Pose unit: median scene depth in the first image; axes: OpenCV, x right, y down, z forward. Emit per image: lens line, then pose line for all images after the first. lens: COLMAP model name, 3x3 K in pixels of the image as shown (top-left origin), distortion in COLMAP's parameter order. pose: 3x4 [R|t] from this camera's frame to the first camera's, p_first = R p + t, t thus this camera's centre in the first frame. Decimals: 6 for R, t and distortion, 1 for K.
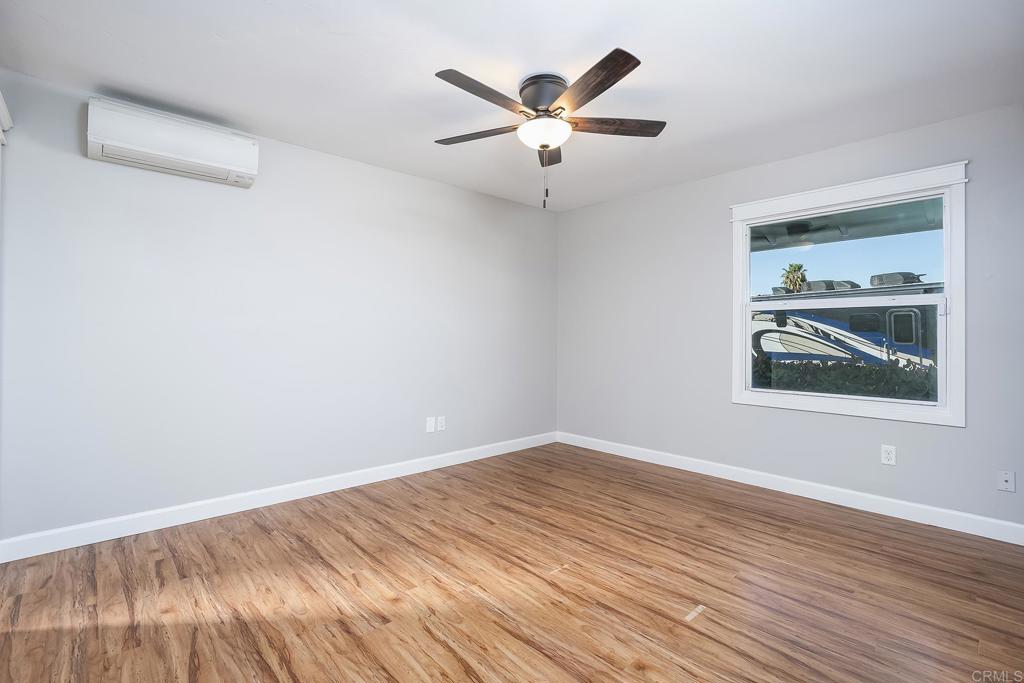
lens RADIAL K [[462.5, 0, 512.0], [0, 462.5, 341.5], [0, 0, 1]] dist [-0.048409, 0.015710]
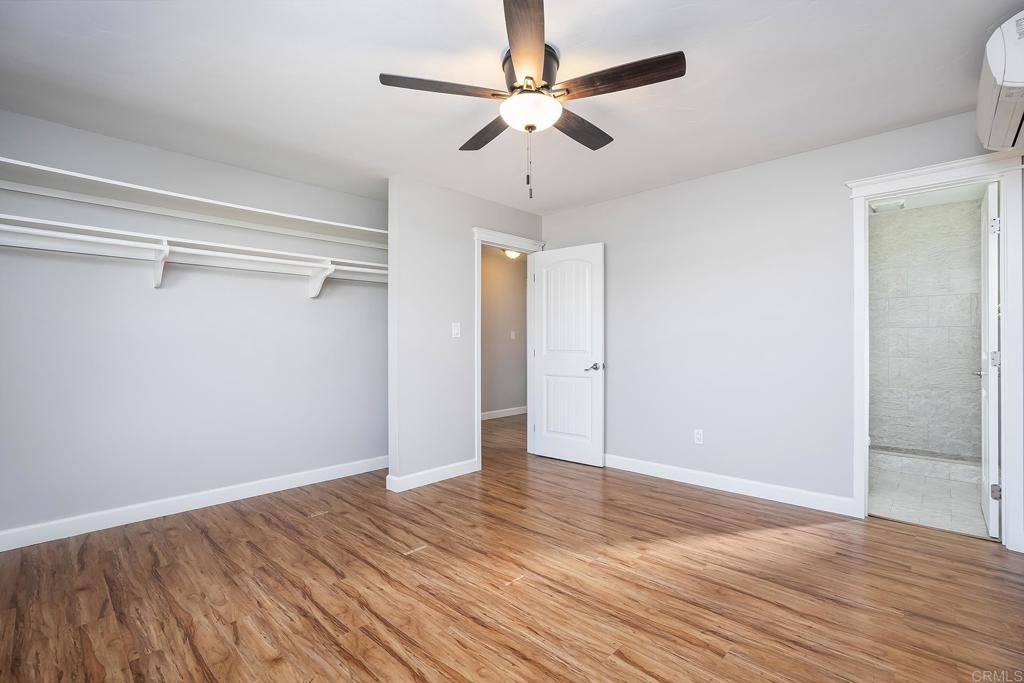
lens RADIAL K [[462.5, 0, 512.0], [0, 462.5, 341.5], [0, 0, 1]] dist [-0.048409, 0.015710]
pose [[-0.998105, -0.000202, -0.061534, 0.169734], [-0.000817, 0.999950, 0.009965, -0.028694], [0.061529, 0.009996, -0.998055, 1.978314]]
